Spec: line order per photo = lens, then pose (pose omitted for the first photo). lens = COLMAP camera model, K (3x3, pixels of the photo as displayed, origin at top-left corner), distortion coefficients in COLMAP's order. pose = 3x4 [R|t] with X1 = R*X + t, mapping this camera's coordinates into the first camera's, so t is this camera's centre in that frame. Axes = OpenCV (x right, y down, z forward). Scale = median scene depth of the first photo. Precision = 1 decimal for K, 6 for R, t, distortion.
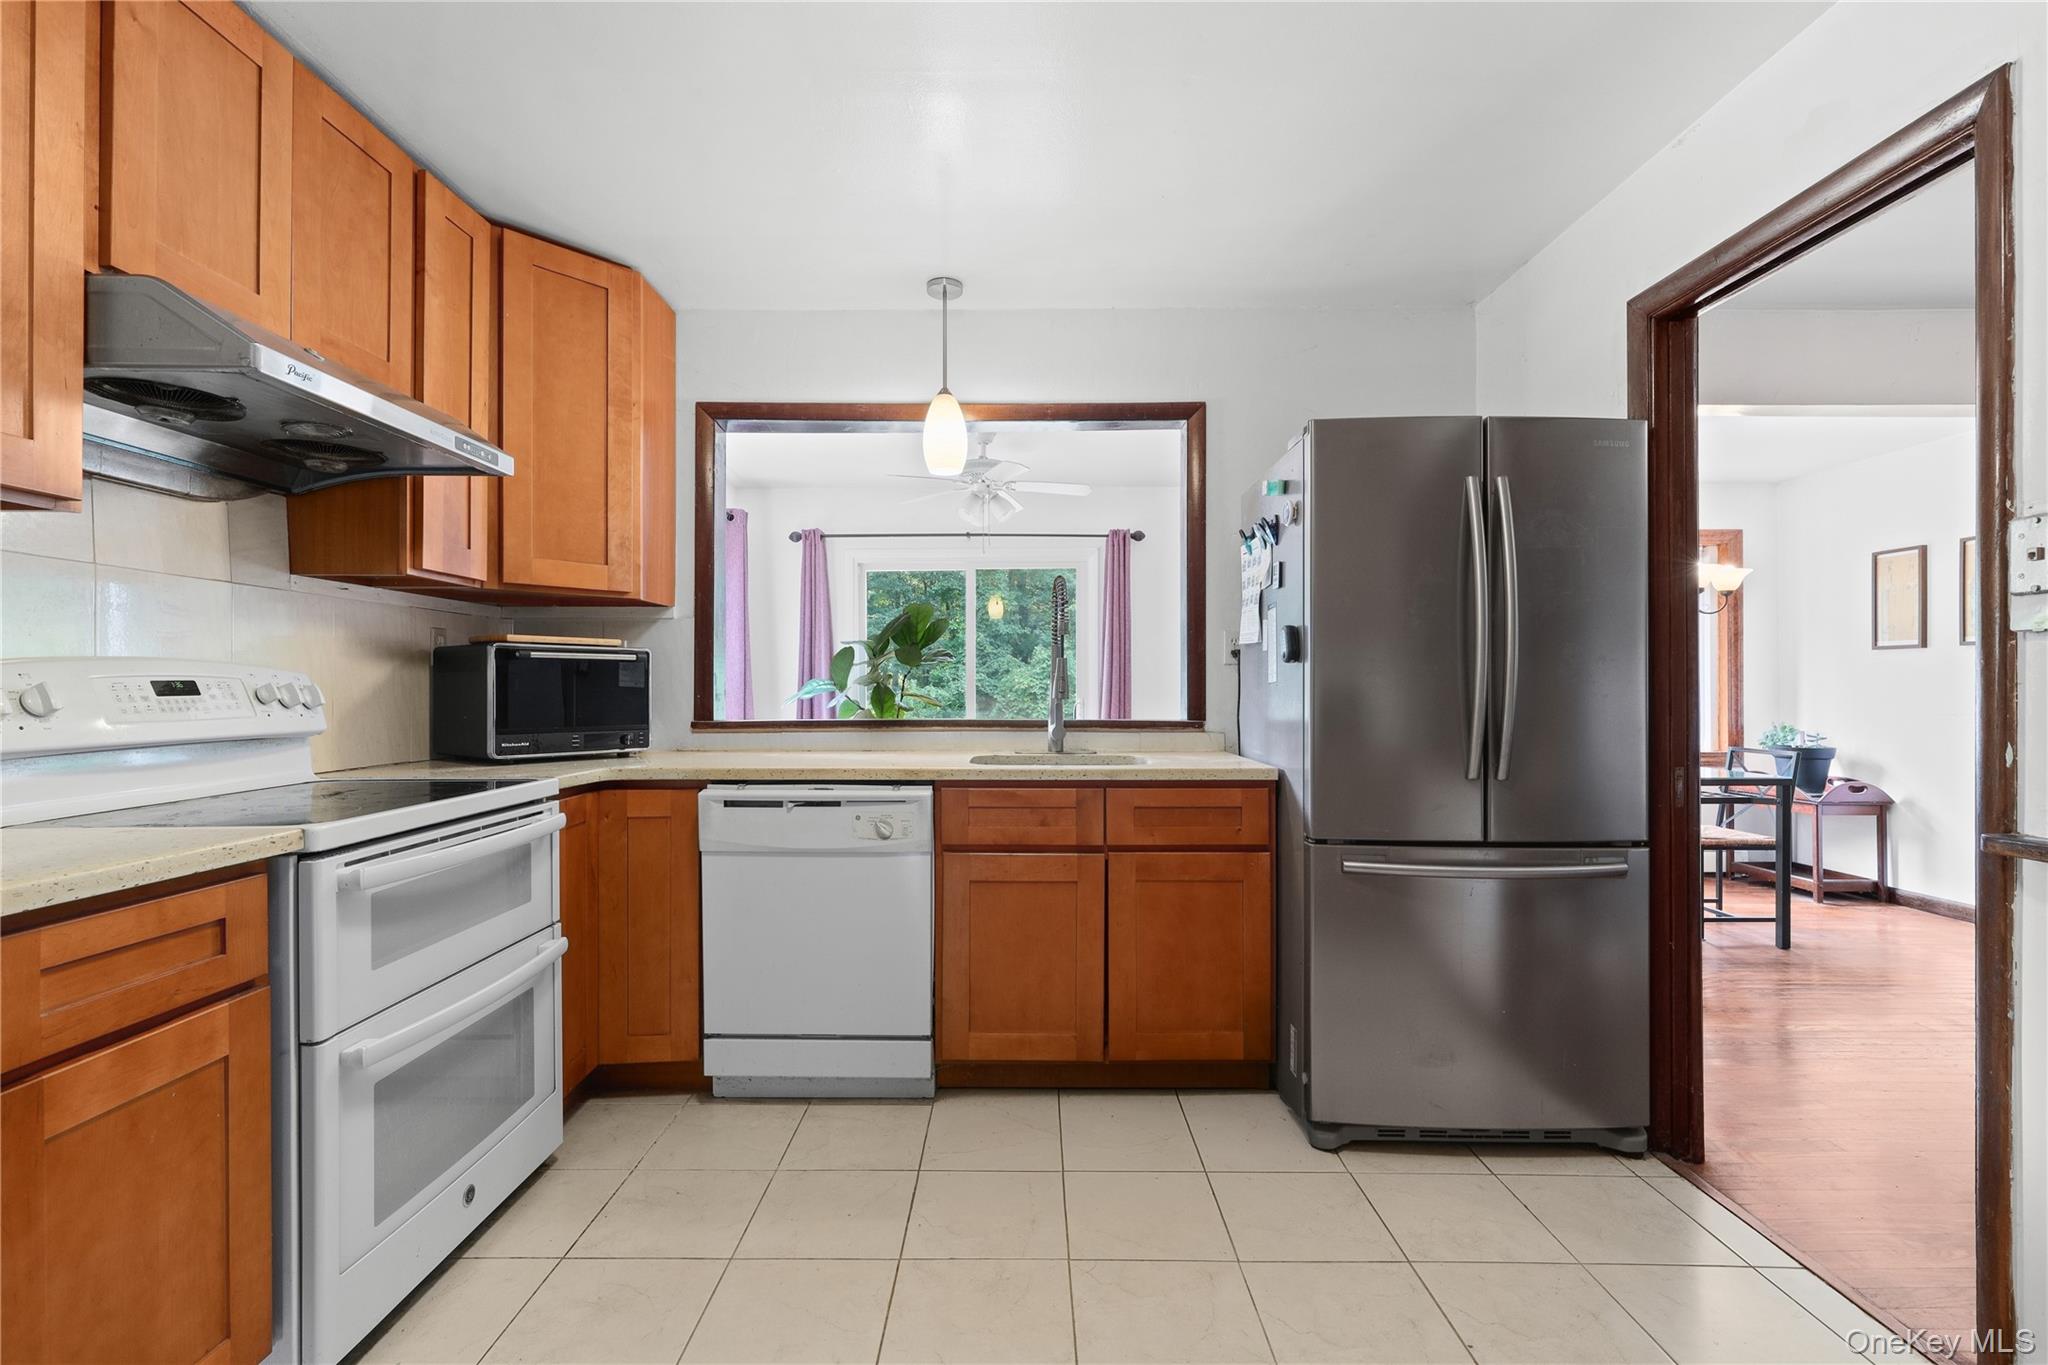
lens RADIAL K [[925.5, 0, 1021.7], [0, 925.5, 685.8], [0, 0, 1]] dist [-0.000595, 0.001333]
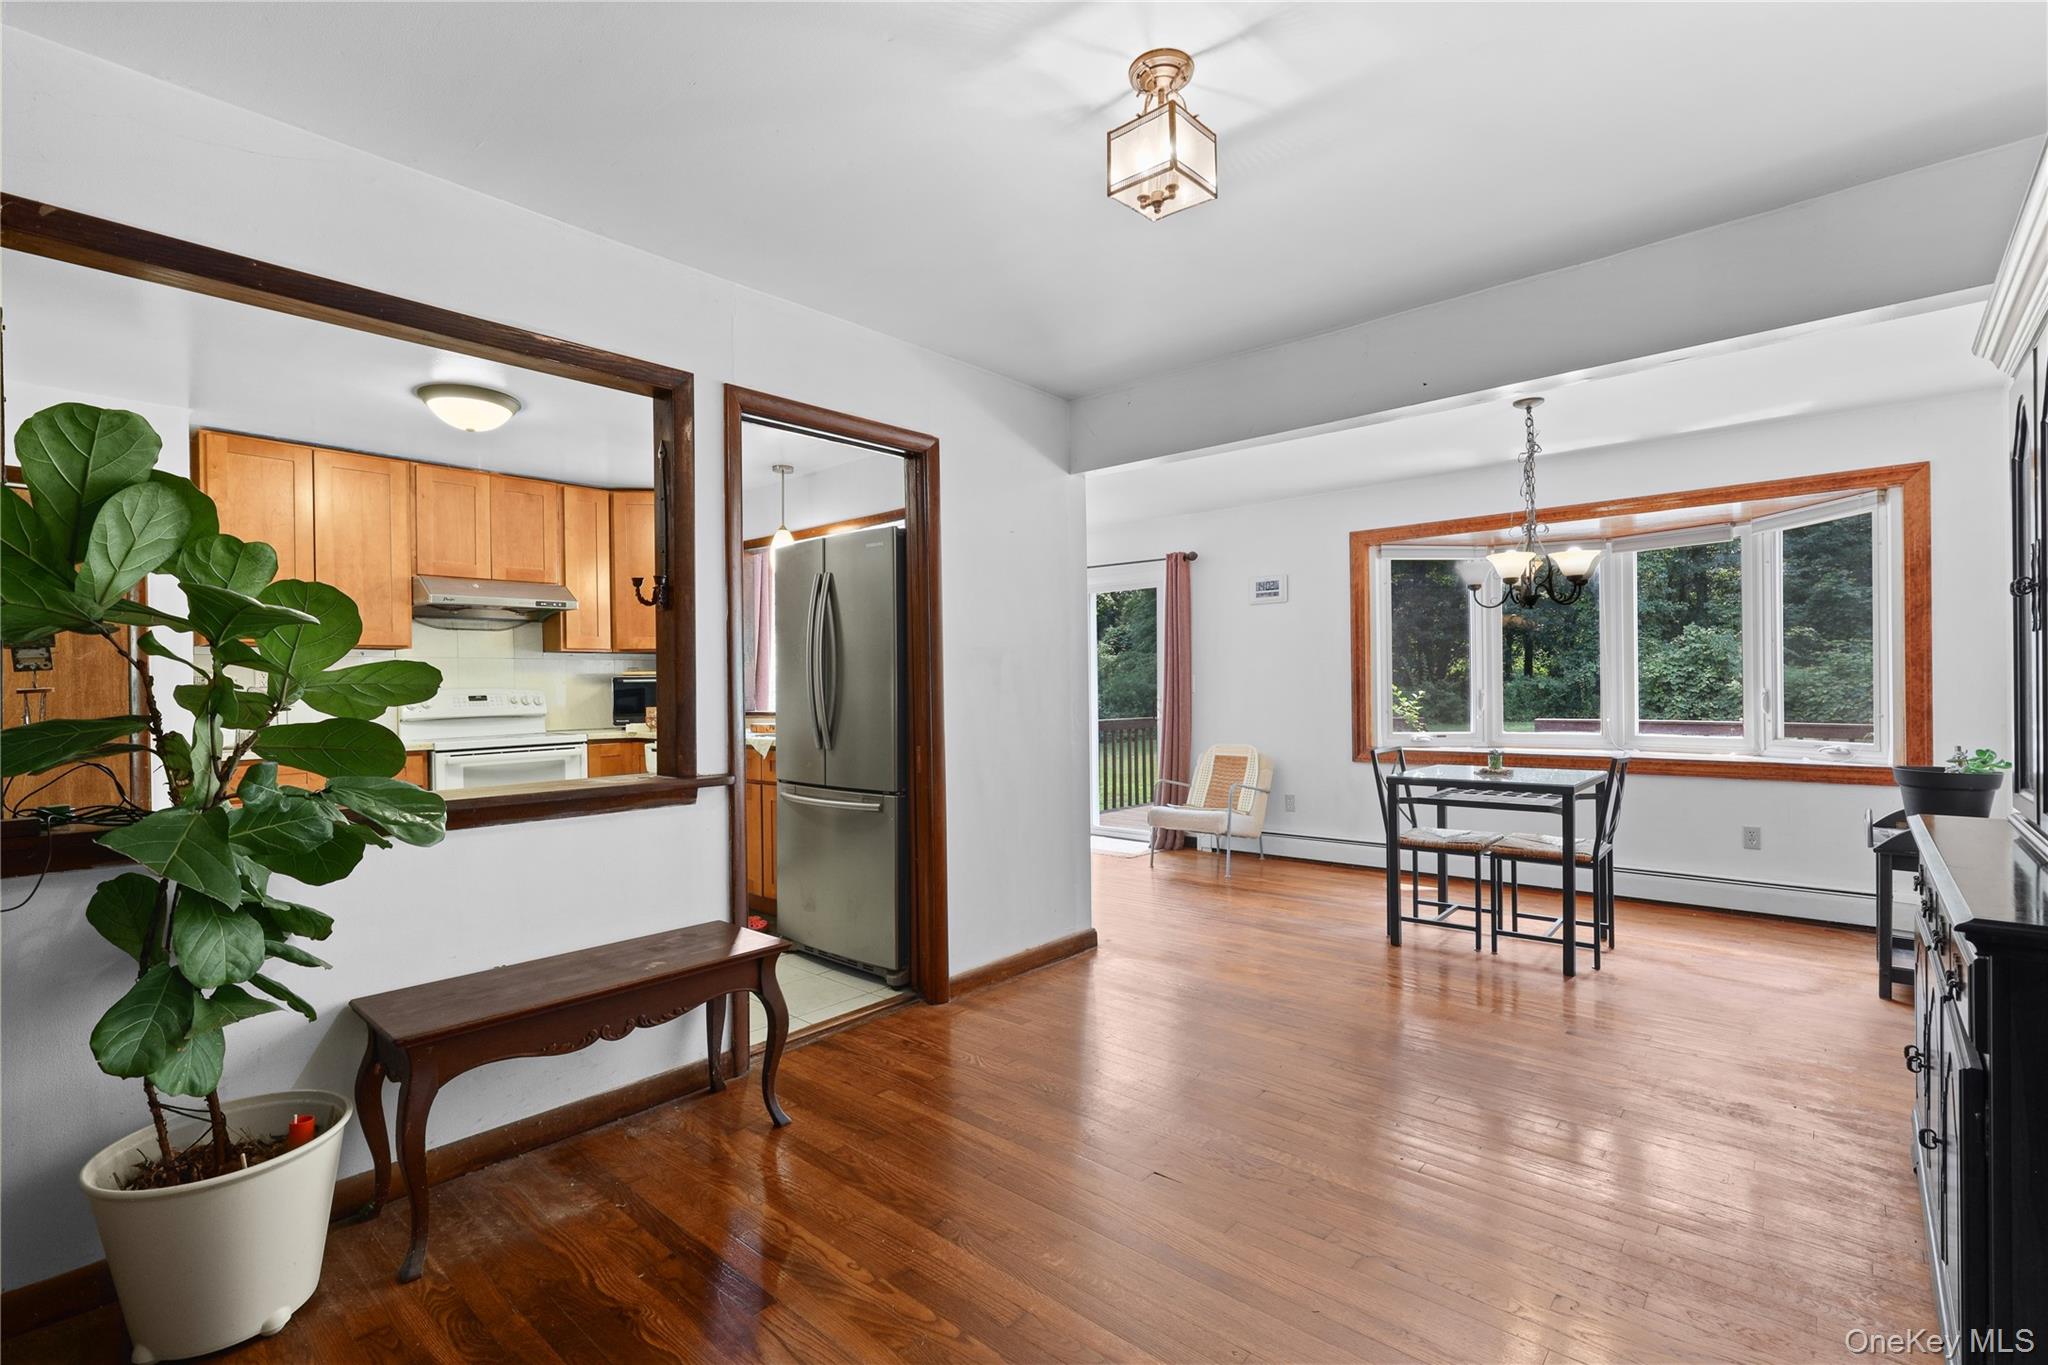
lens RADIAL K [[925.5, 0, 1027.3], [0, 925.5, 687.6], [0, 0, 1]] dist [-0.000595, 0.001333]
pose [[0.749620, -0.007696, -0.661824, 1.720775], [0.015487, 0.999863, 0.005915, -0.015724], [0.661688, -0.014684, 0.749636, -0.034540]]
